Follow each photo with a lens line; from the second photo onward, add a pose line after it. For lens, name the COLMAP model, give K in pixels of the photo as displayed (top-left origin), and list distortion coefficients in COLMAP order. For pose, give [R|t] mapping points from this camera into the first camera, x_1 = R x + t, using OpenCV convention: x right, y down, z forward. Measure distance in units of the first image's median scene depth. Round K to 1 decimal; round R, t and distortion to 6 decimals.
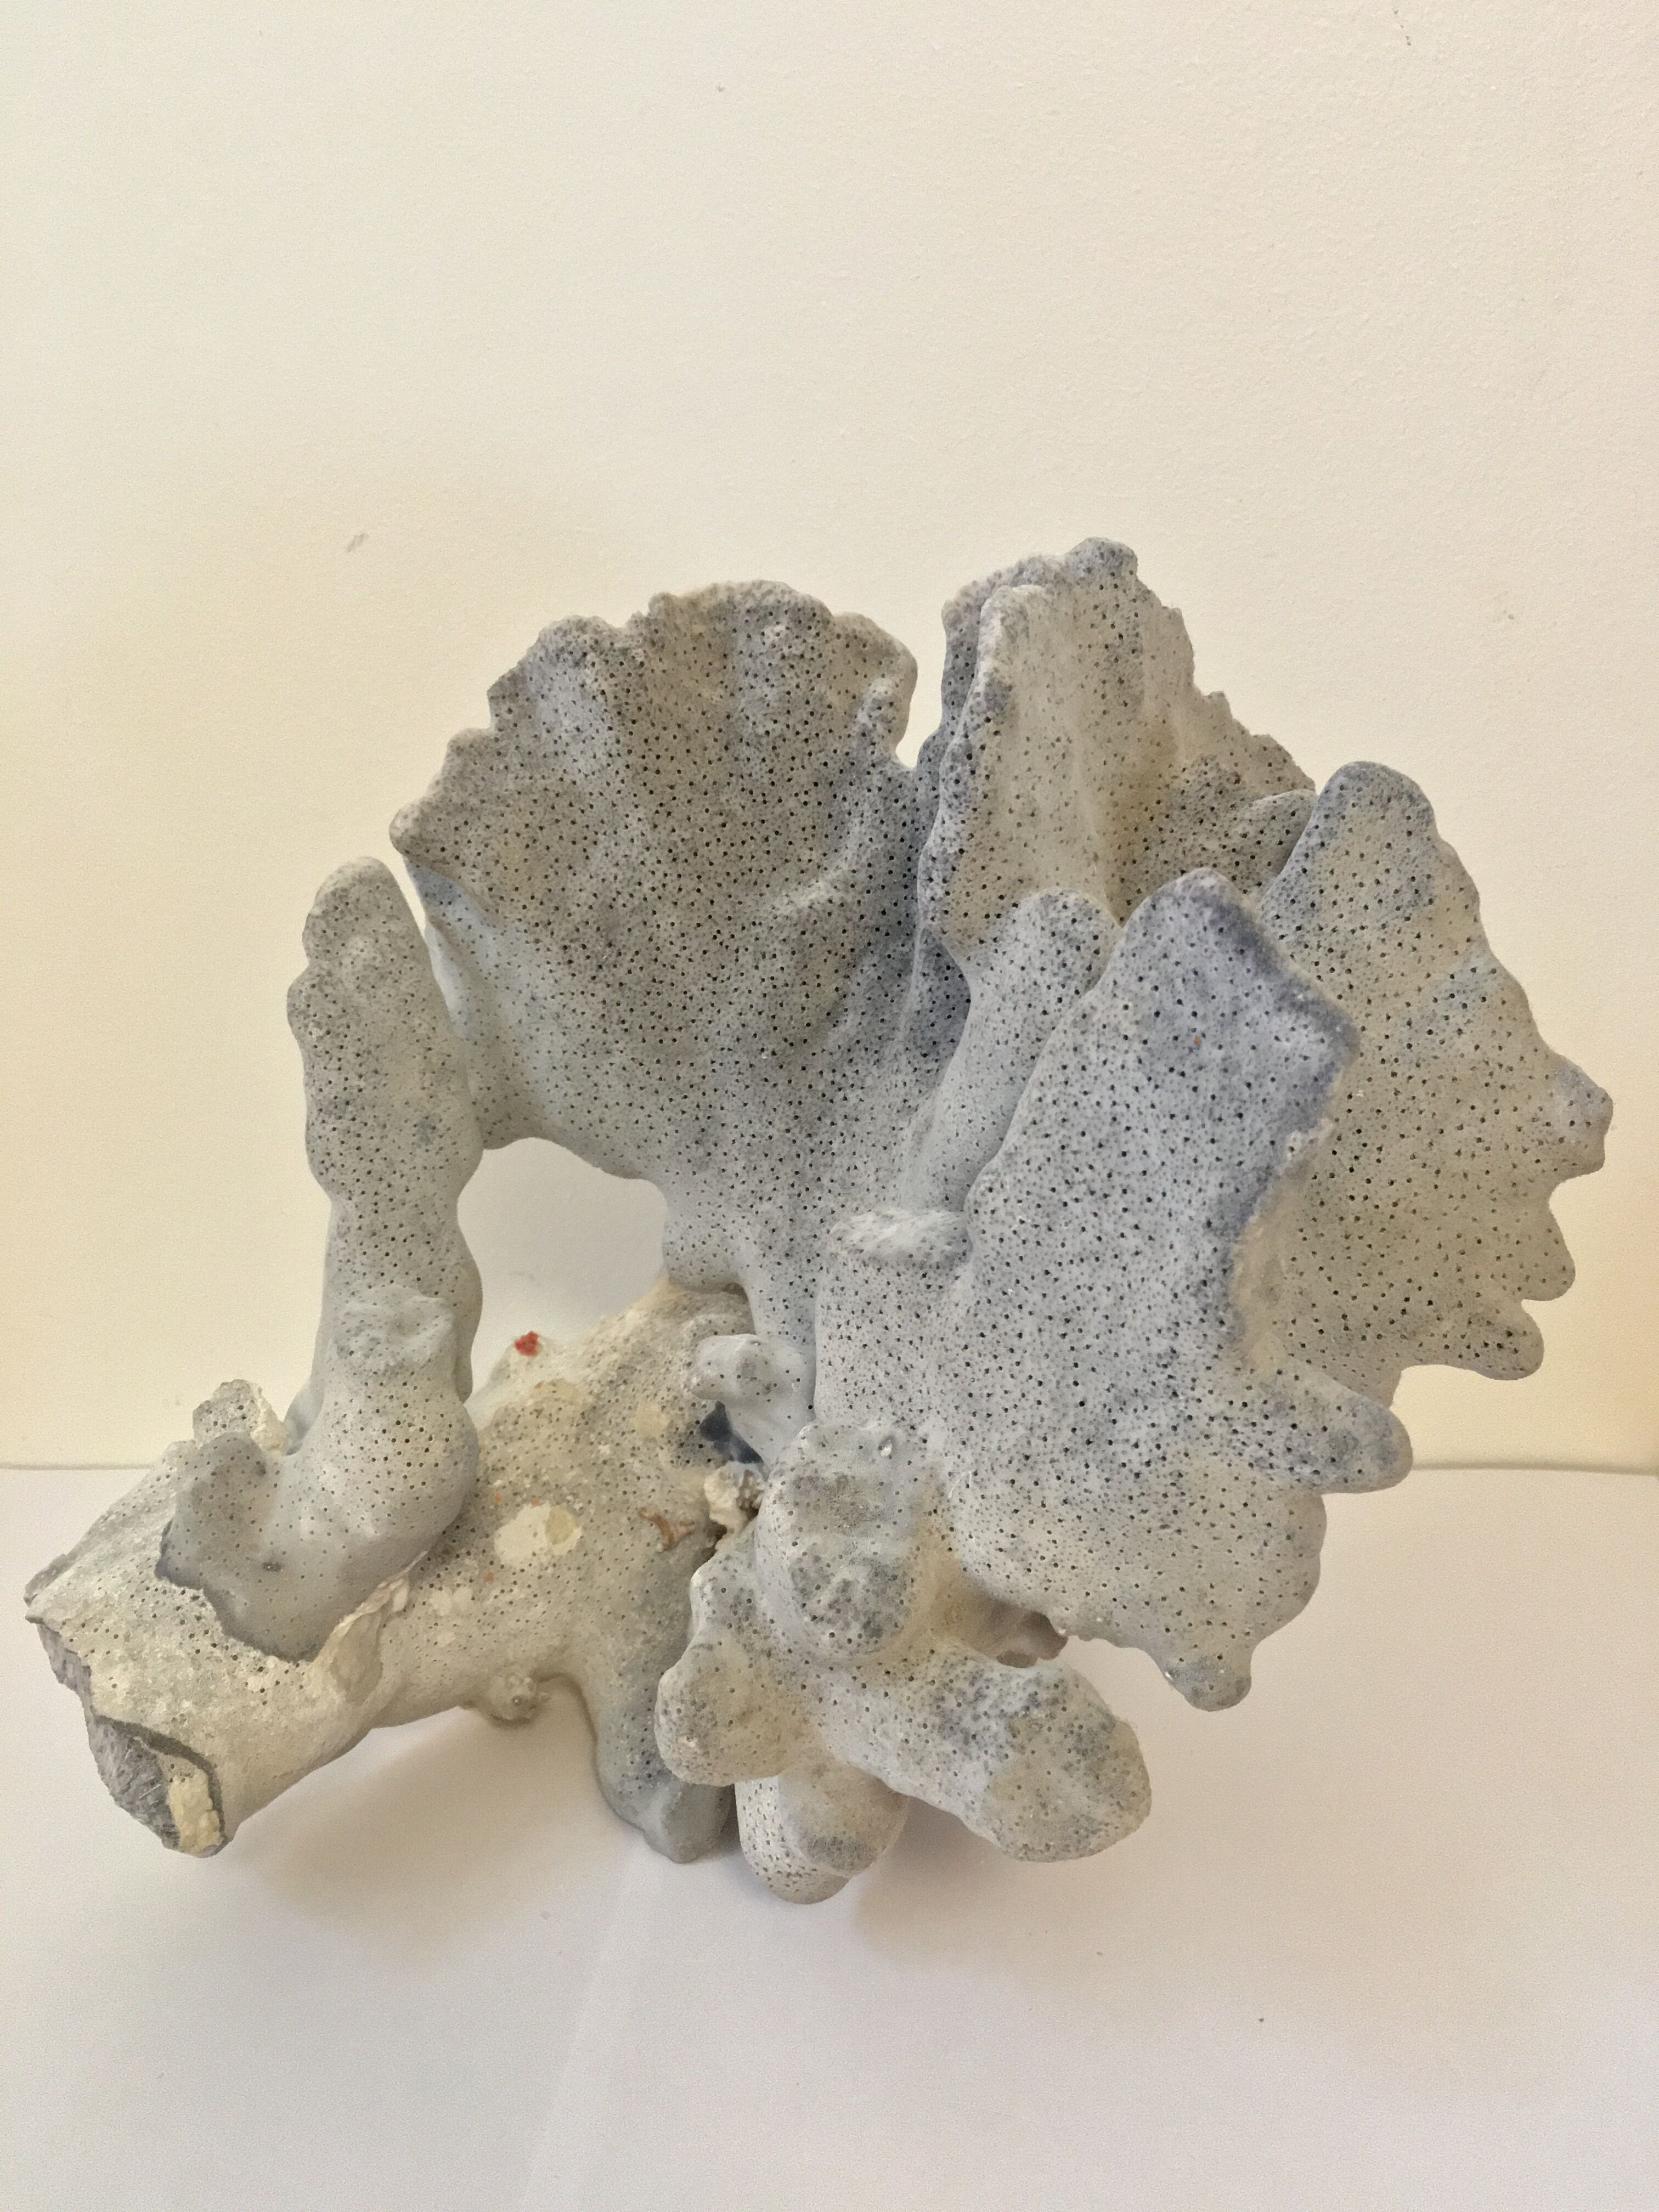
lens RADIAL K [[1918.6, 0, 834.0], [0, 1918.6, 1095.4], [0, 0, 1]] dist [0.046841, -0.003954]
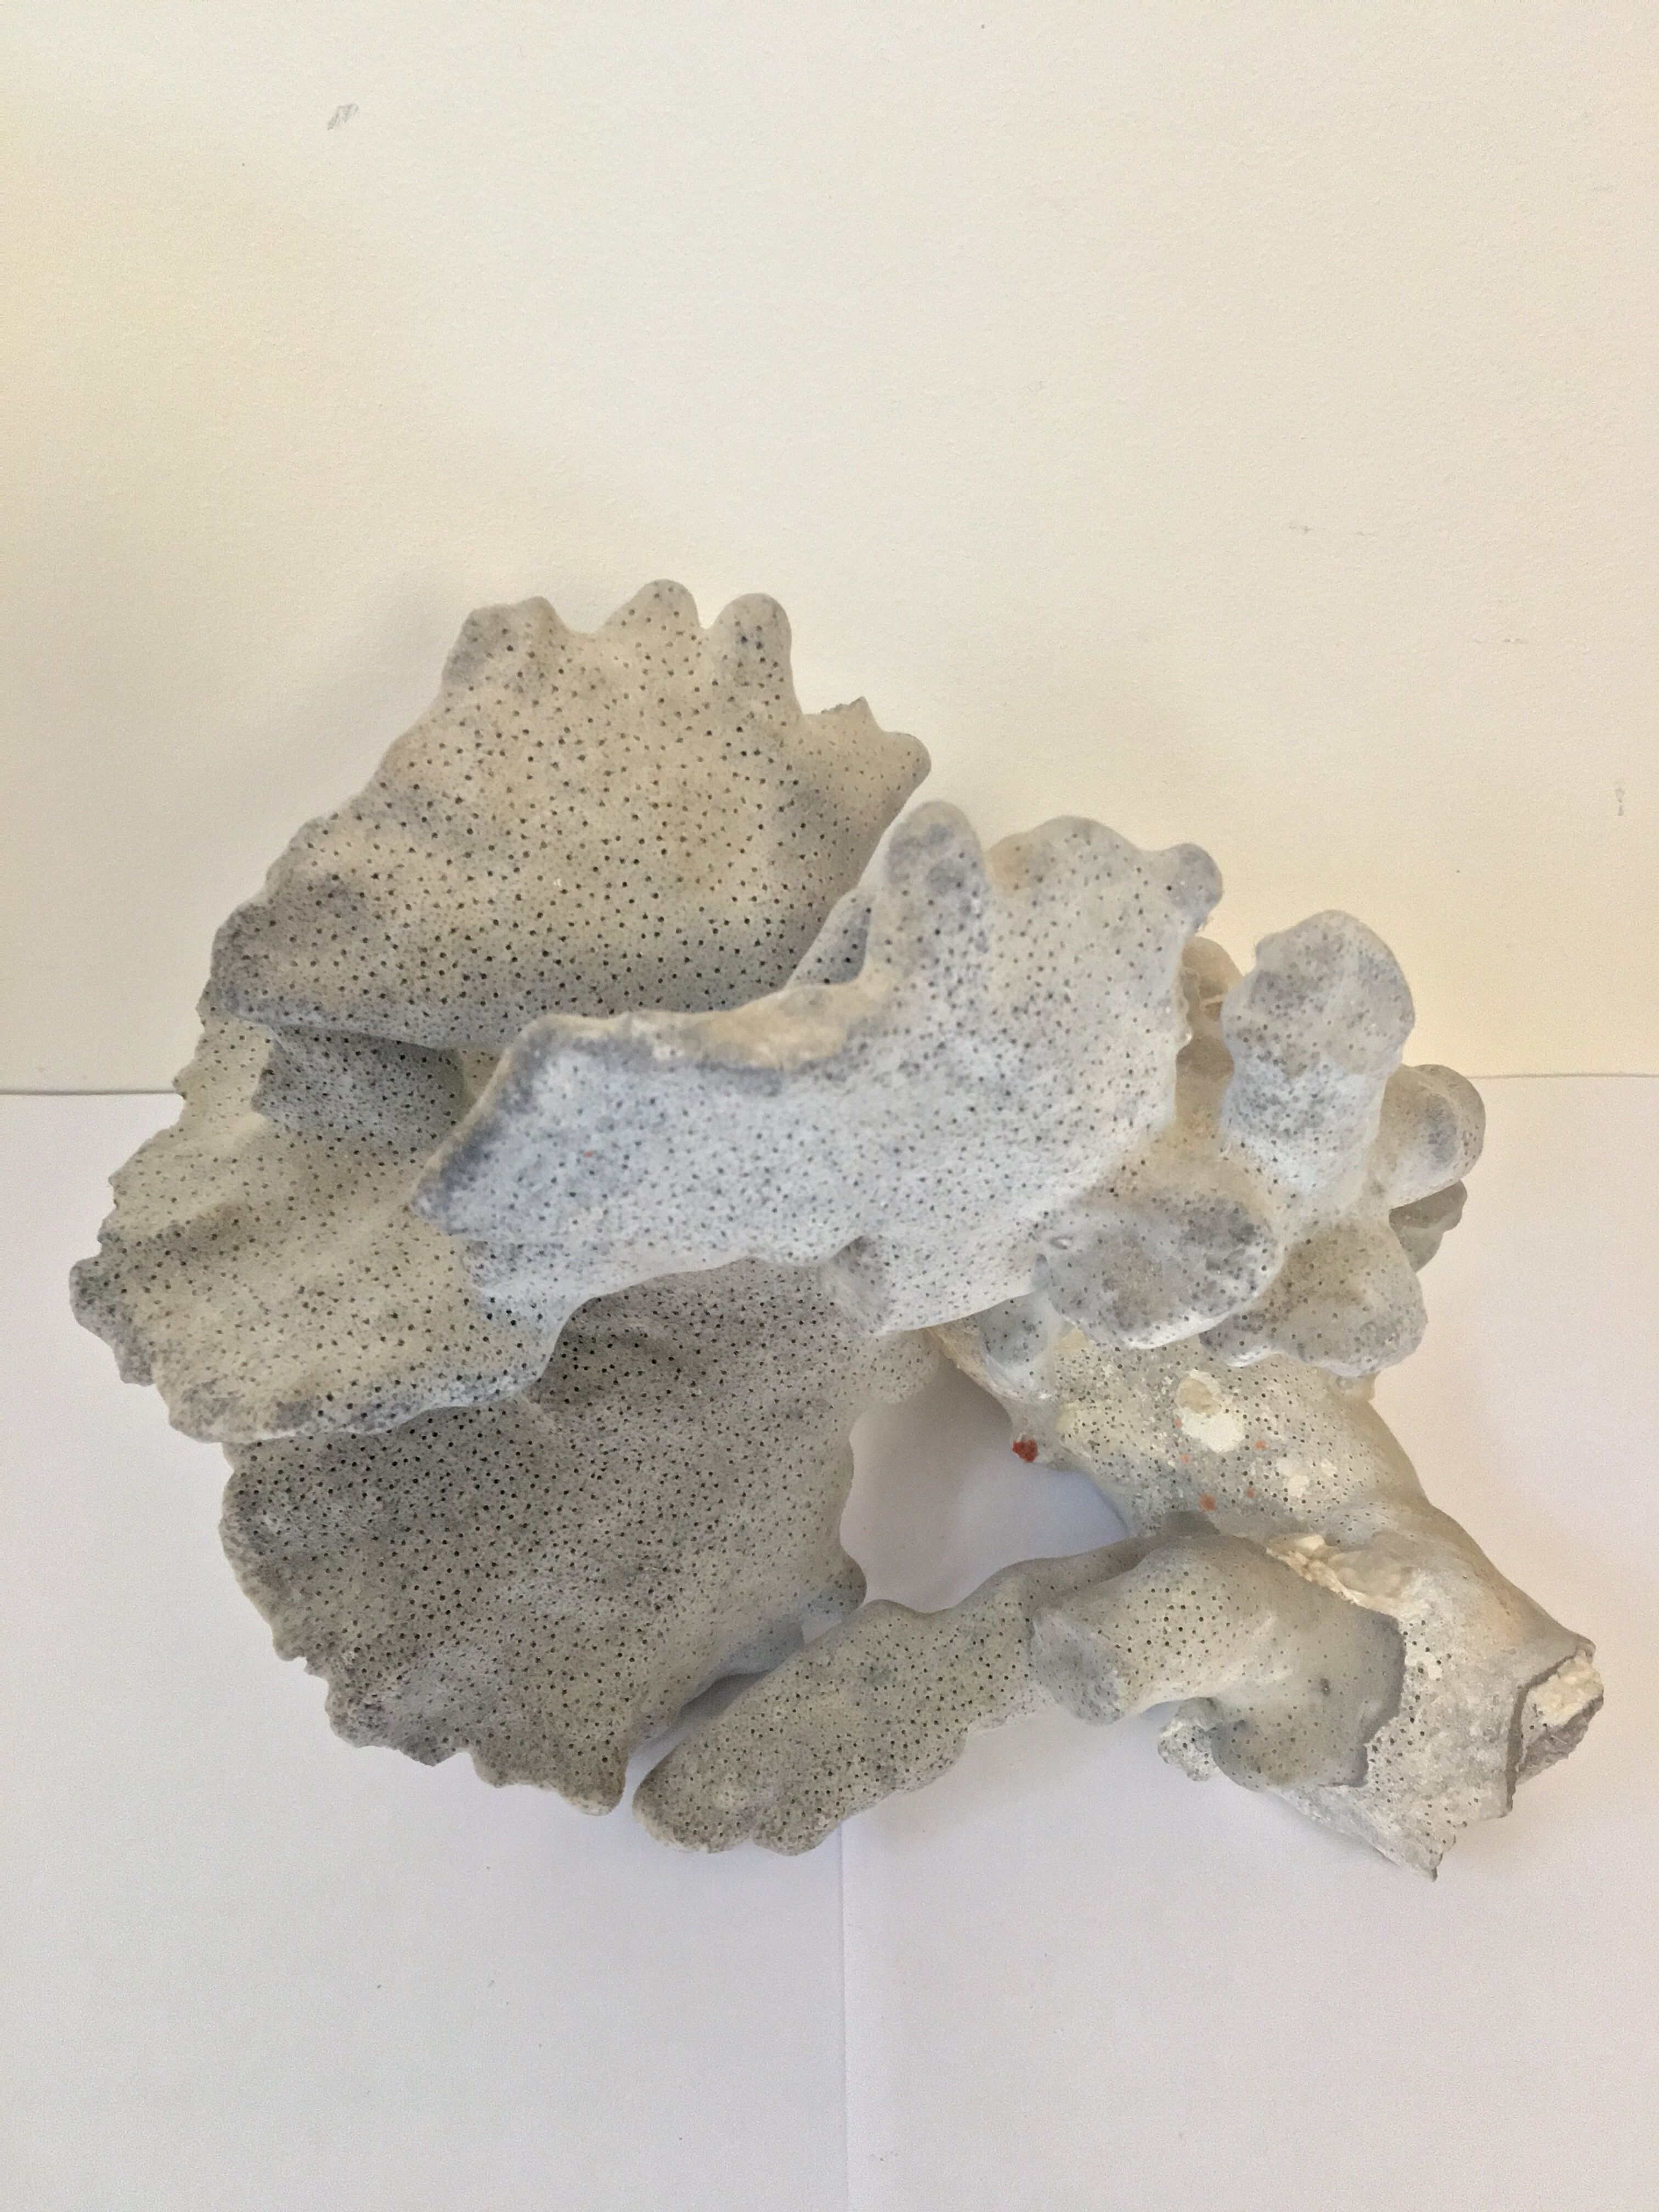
lens RADIAL K [[1918.6, 0, 834.0], [0, 1918.6, 1095.4], [0, 0, 1]] dist [0.046841, -0.003954]
pose [[-0.313780, -0.940268, -0.132055, 0.257709], [0.941450, -0.326165, 0.085372, 0.012226], [-0.123344, -0.097535, 0.987559, 0.043237]]
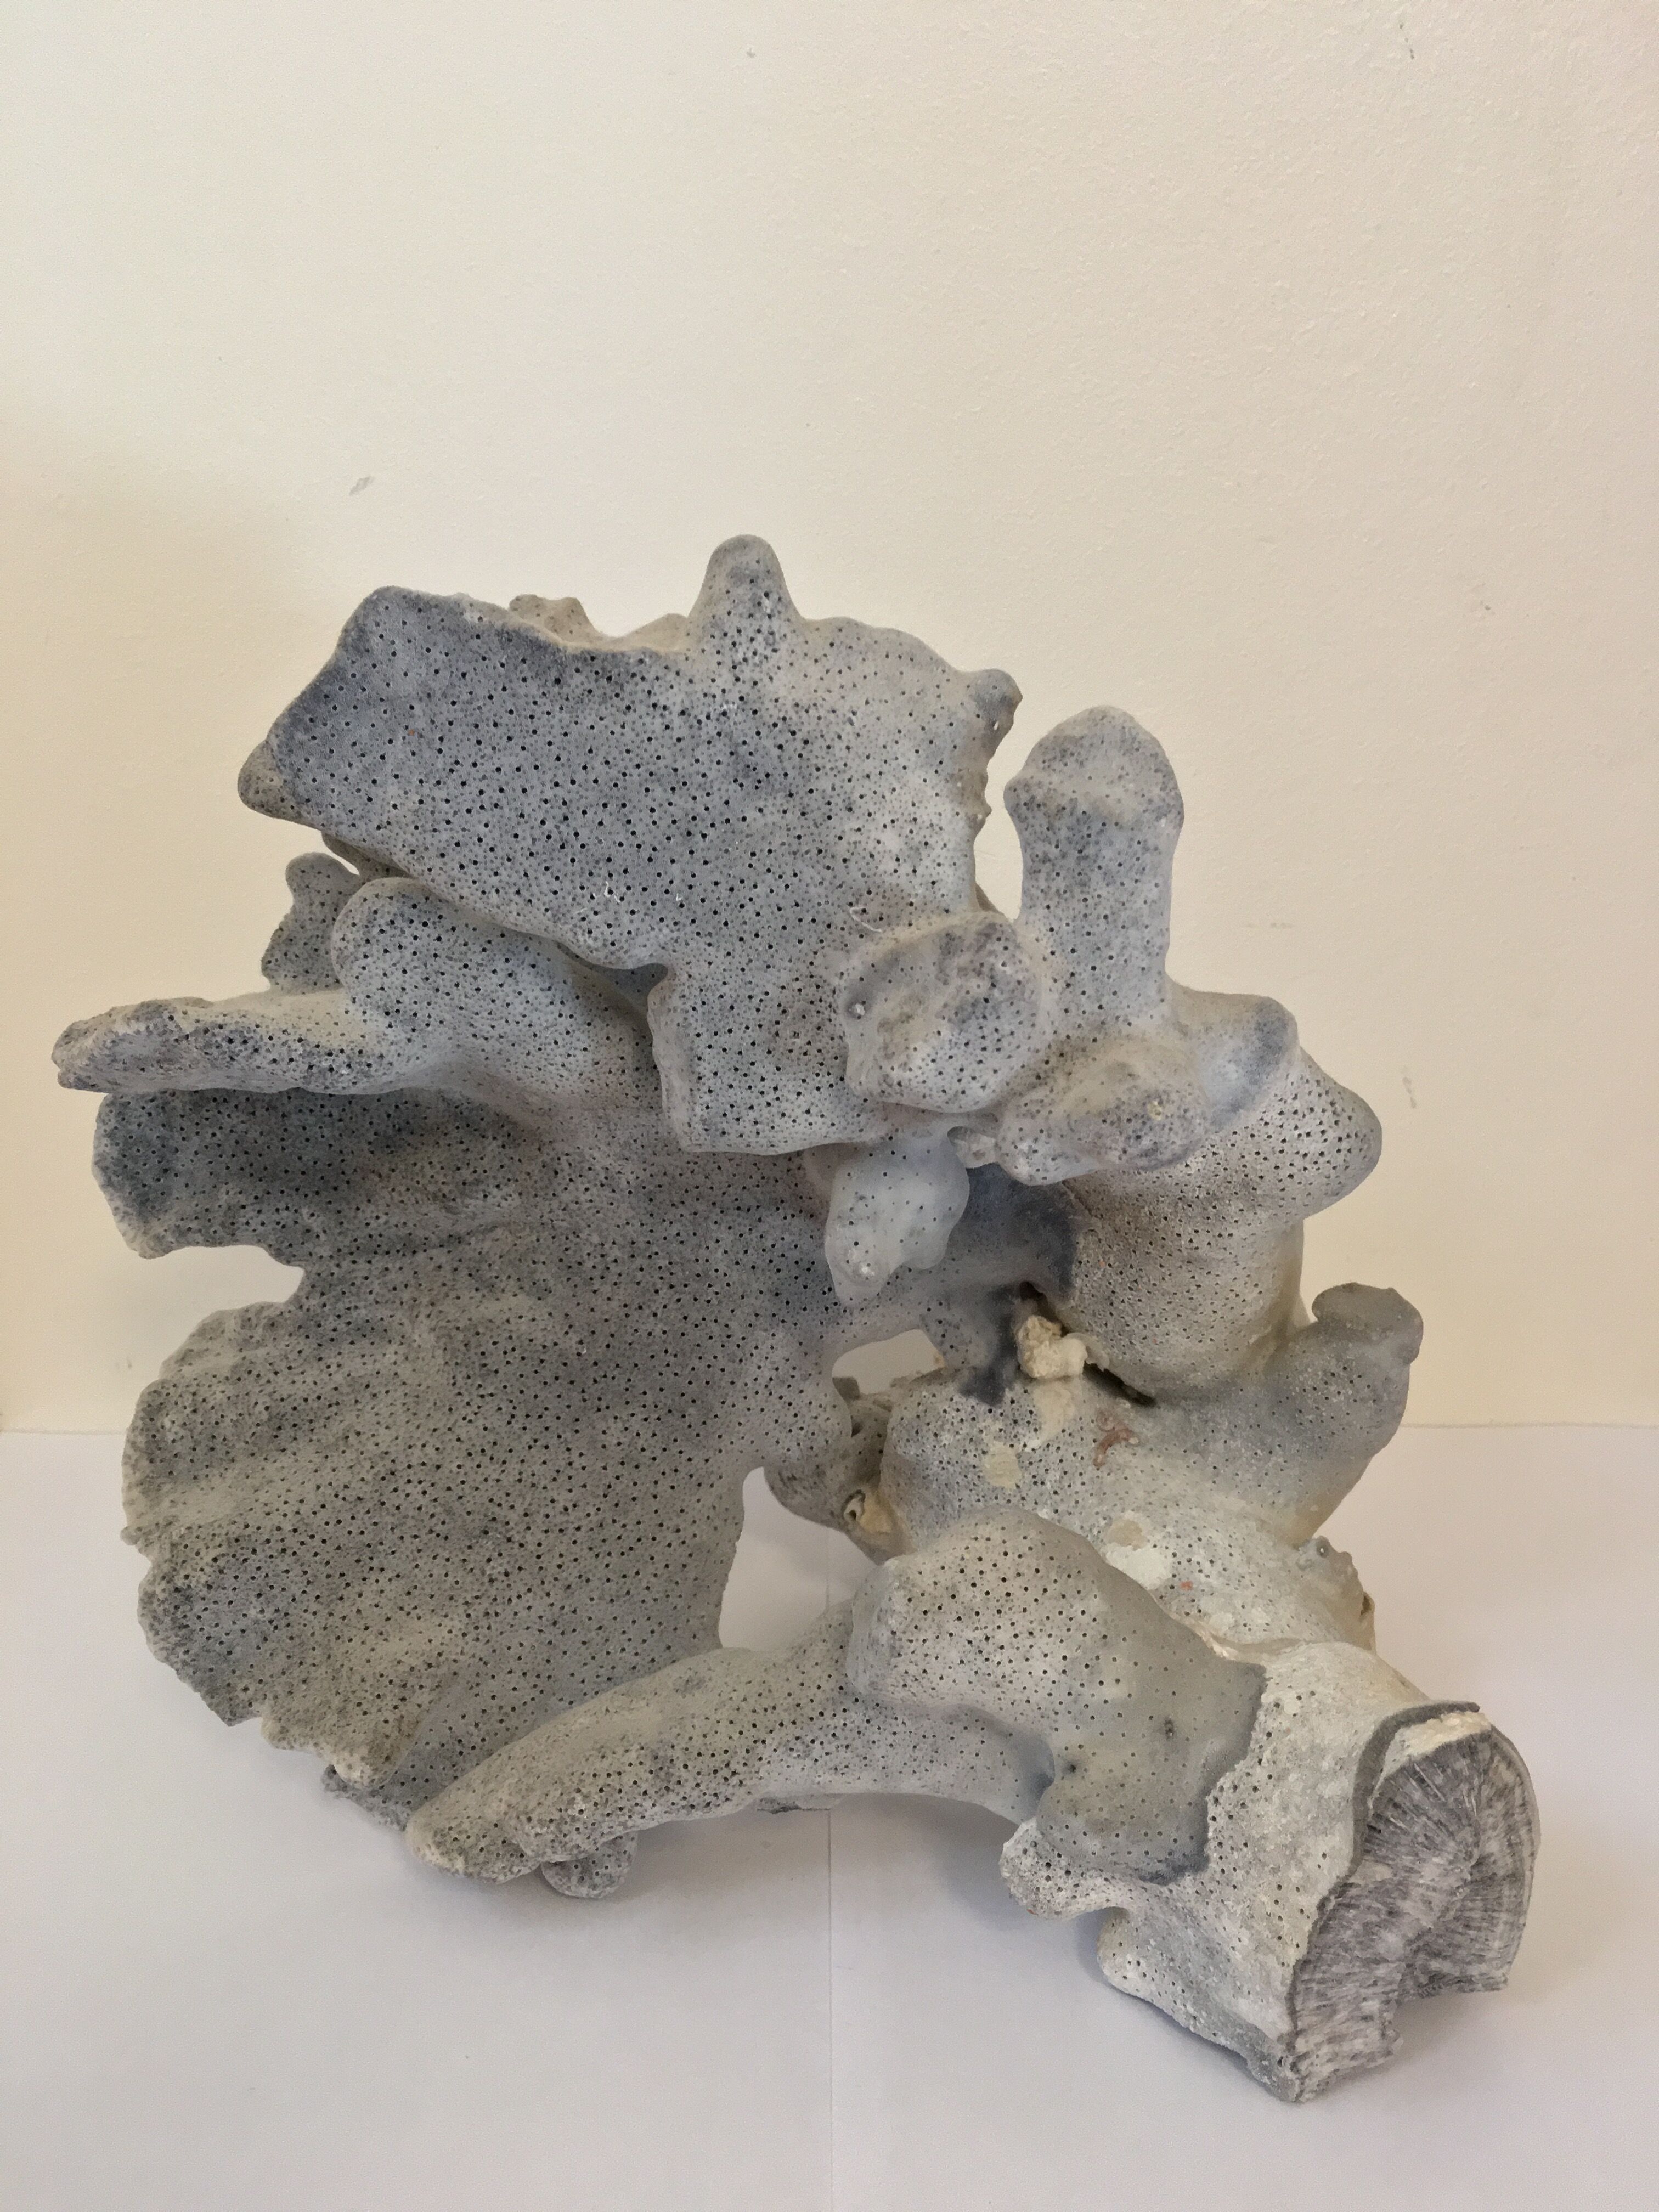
lens RADIAL K [[1918.6, 0, 834.0], [0, 1918.6, 1095.4], [0, 0, 1]] dist [0.046841, -0.003954]
pose [[-0.130501, -0.867371, 0.480247, -0.500108], [0.986853, -0.160221, -0.021208, 0.179599], [0.095341, 0.471165, 0.876877, 0.093926]]
